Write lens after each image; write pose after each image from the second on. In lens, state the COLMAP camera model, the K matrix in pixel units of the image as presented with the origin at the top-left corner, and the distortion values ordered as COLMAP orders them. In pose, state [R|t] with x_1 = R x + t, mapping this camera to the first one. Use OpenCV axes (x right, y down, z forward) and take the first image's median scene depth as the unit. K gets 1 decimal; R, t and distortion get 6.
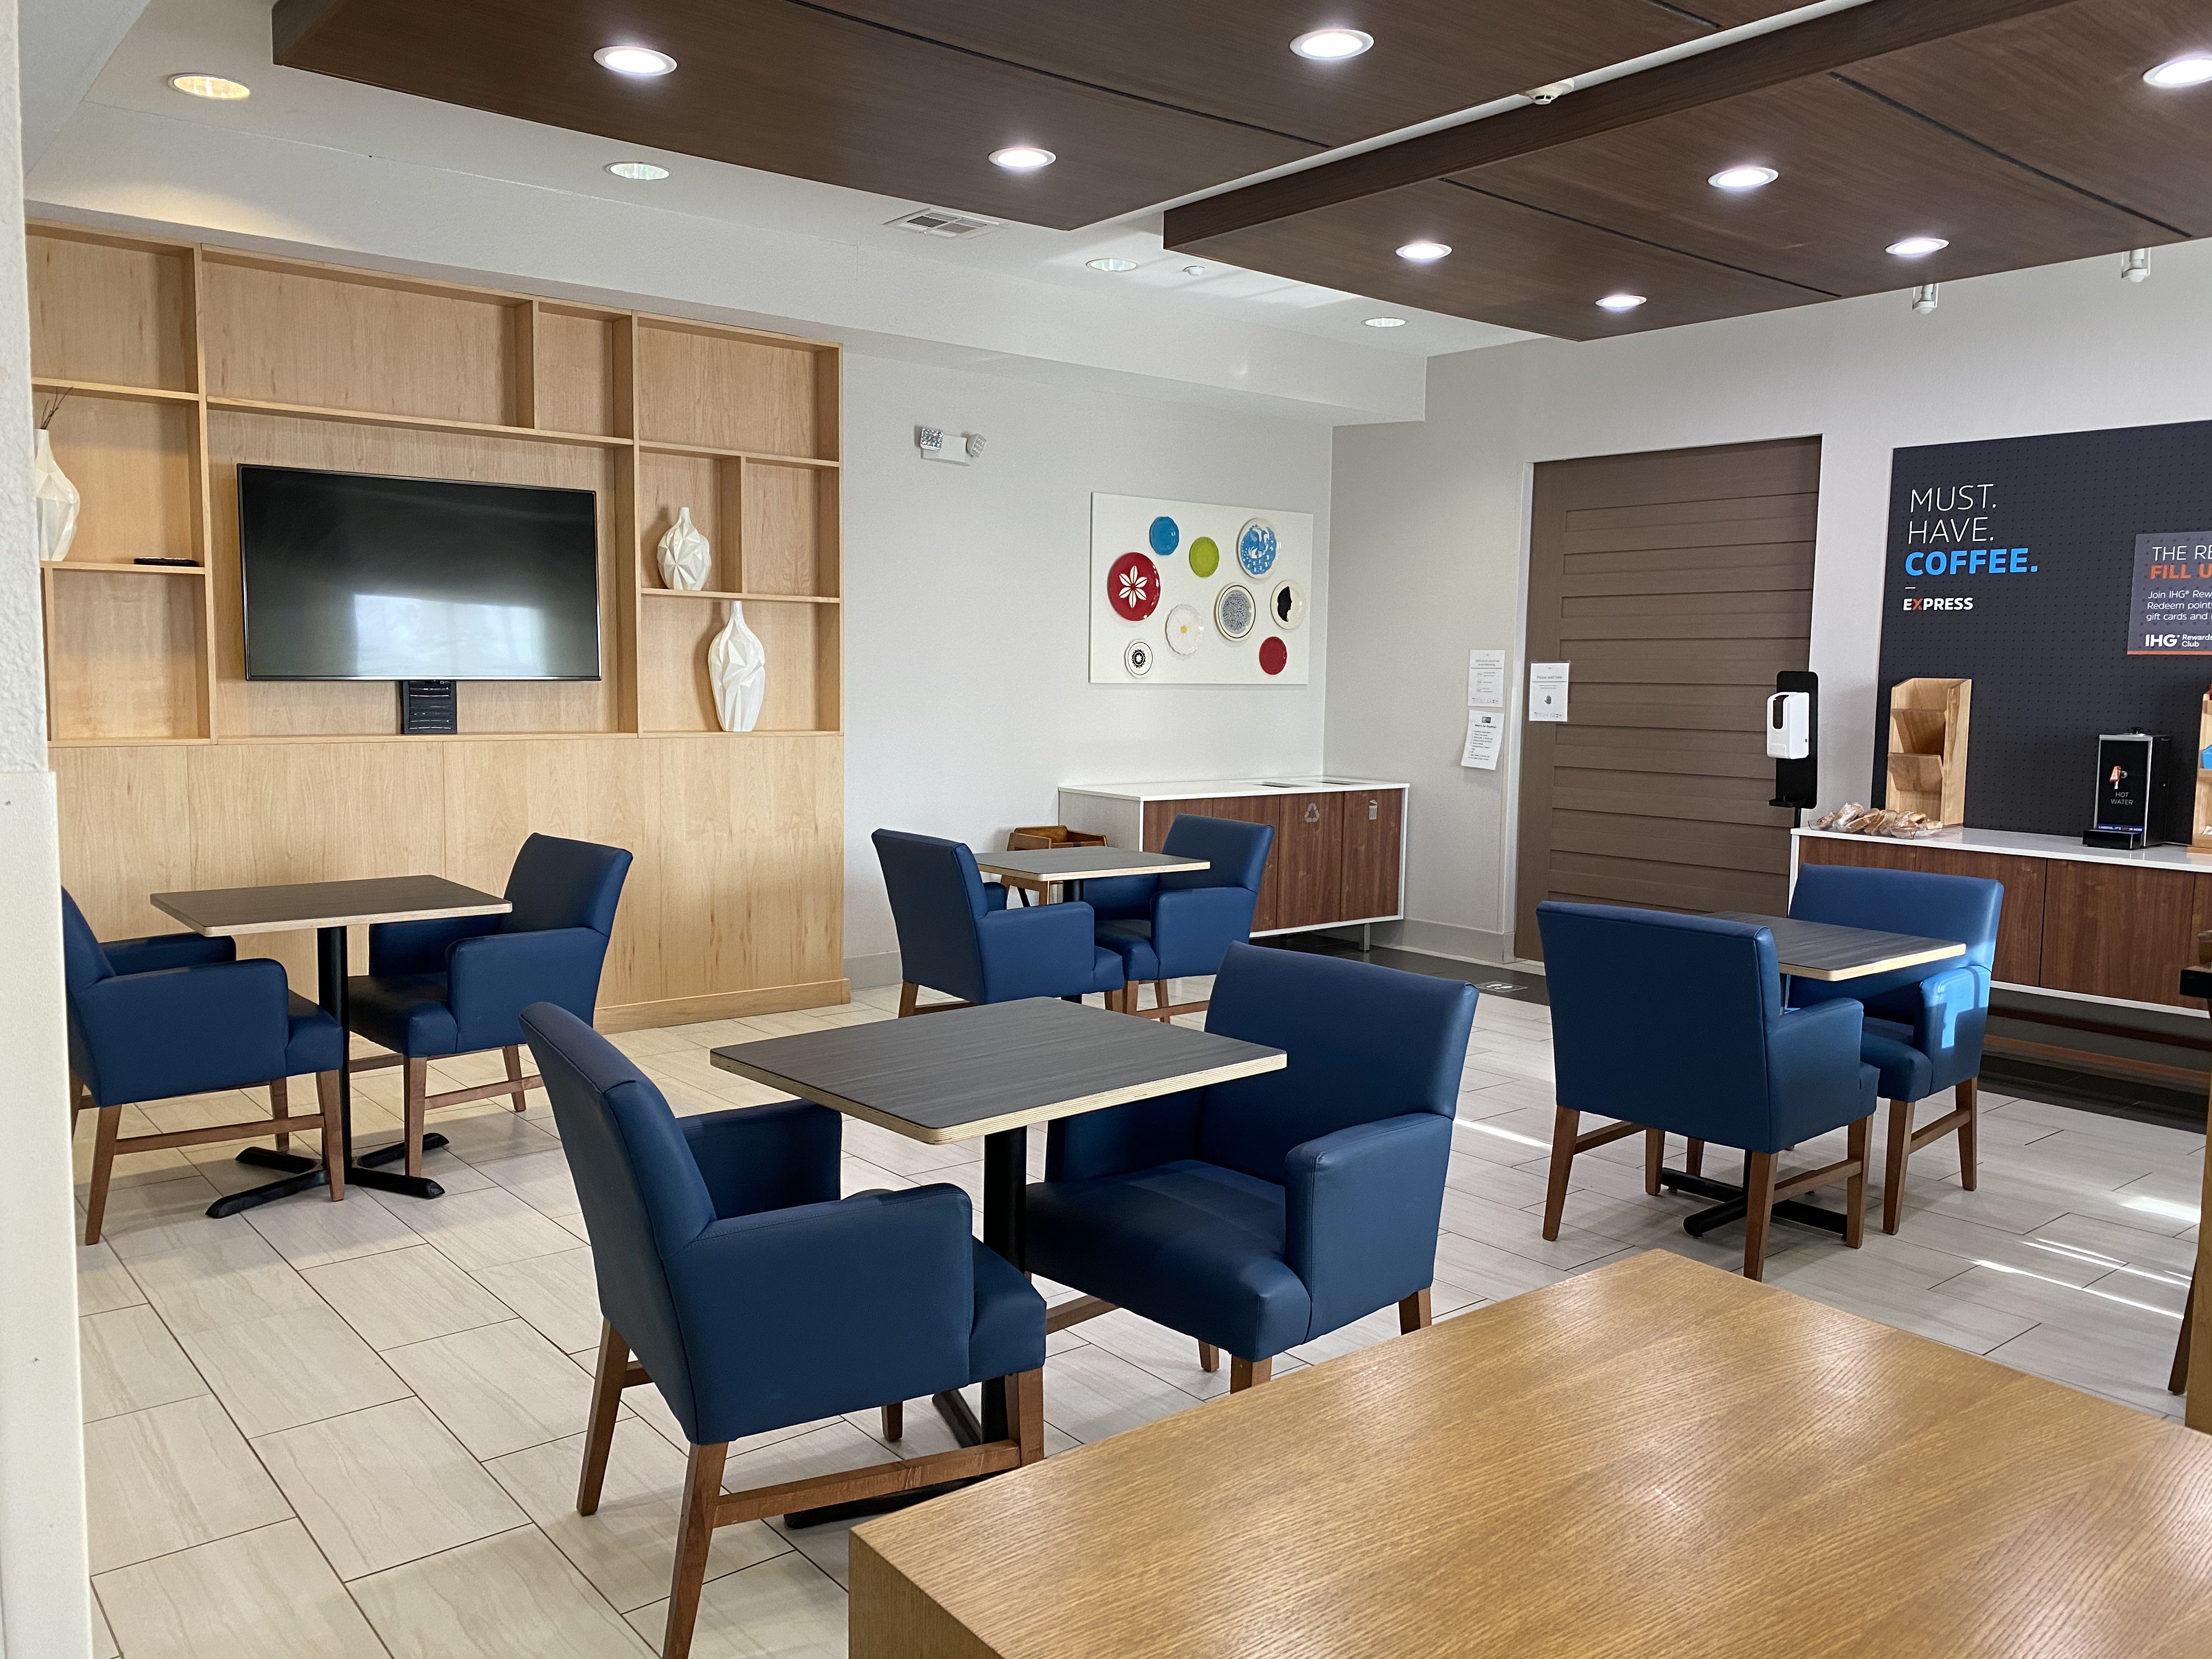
lens RADIAL K [[1702.4, 0, 1106.5], [0, 1702.4, 830.3], [0, 0, 1]] dist [0.005602, 0.003649]
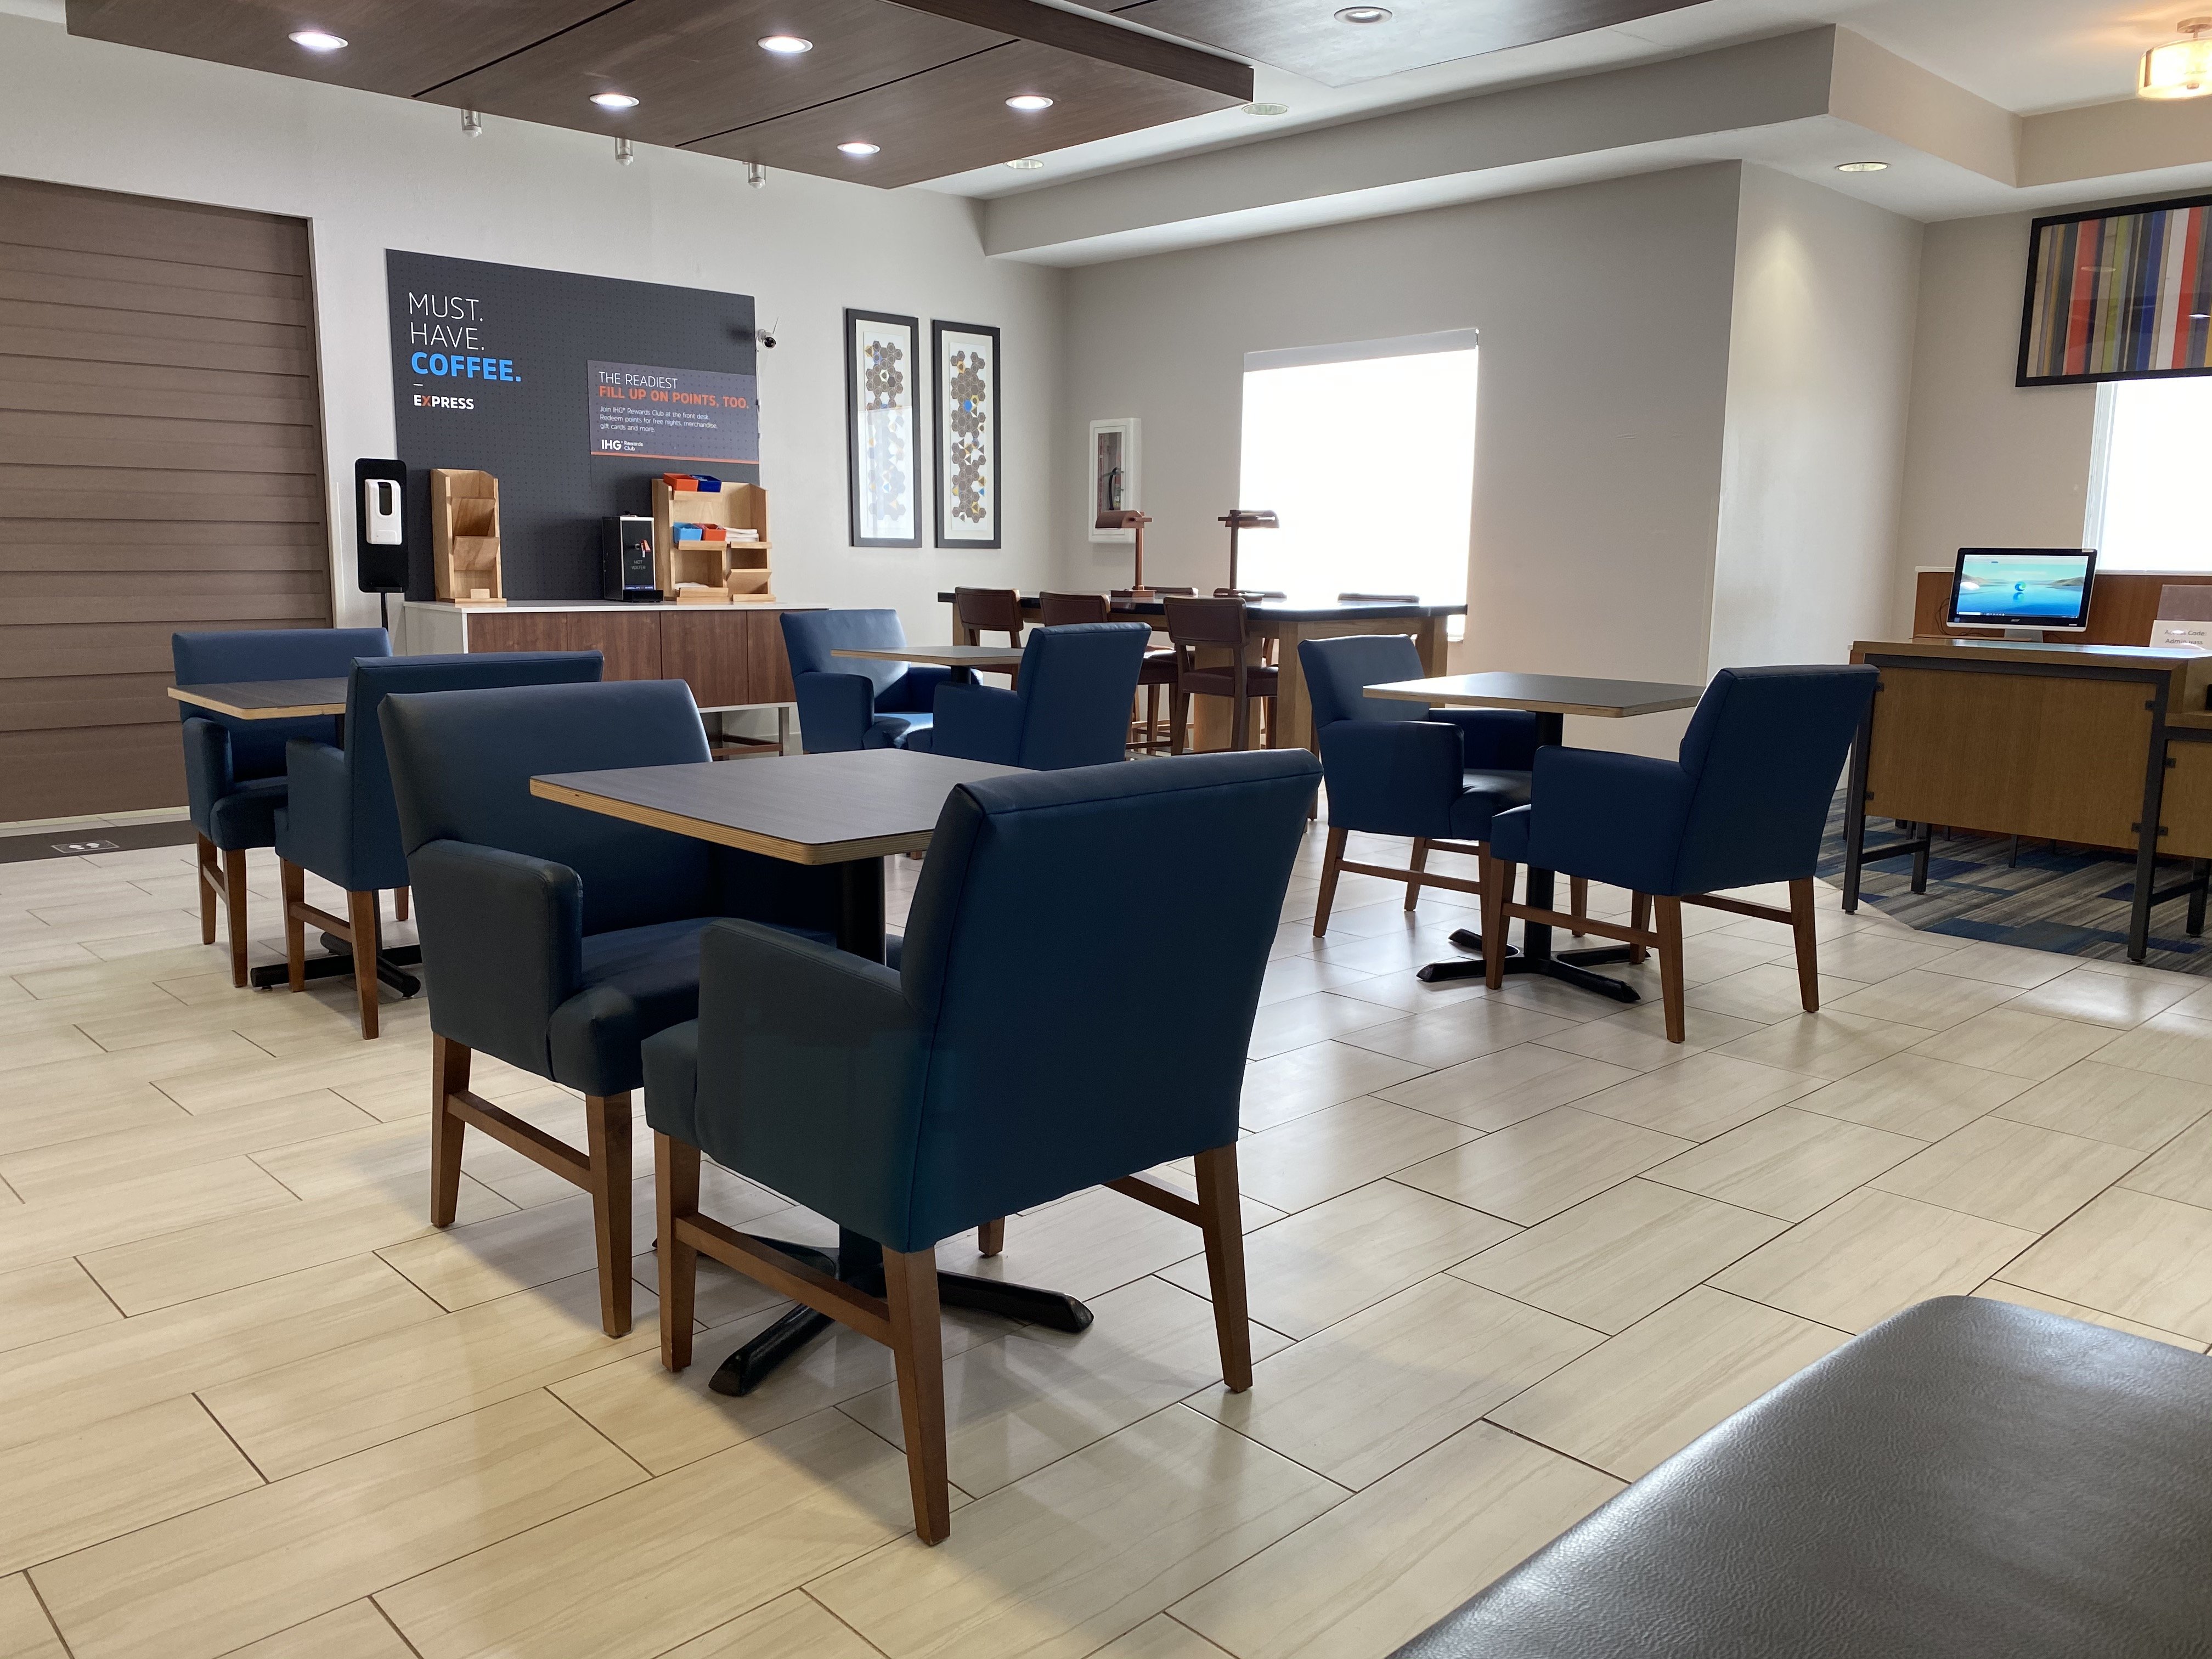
lens RADIAL K [[1702.4, 0, 1106.0], [0, 1702.4, 829.0], [0, 0, 1]] dist [0.005602, 0.003649]
pose [[-0.069097, -0.182250, 0.980821, -0.704635], [0.080344, 0.978961, 0.187564, -0.033854], [-0.994369, 0.091763, -0.053001, 0.663663]]
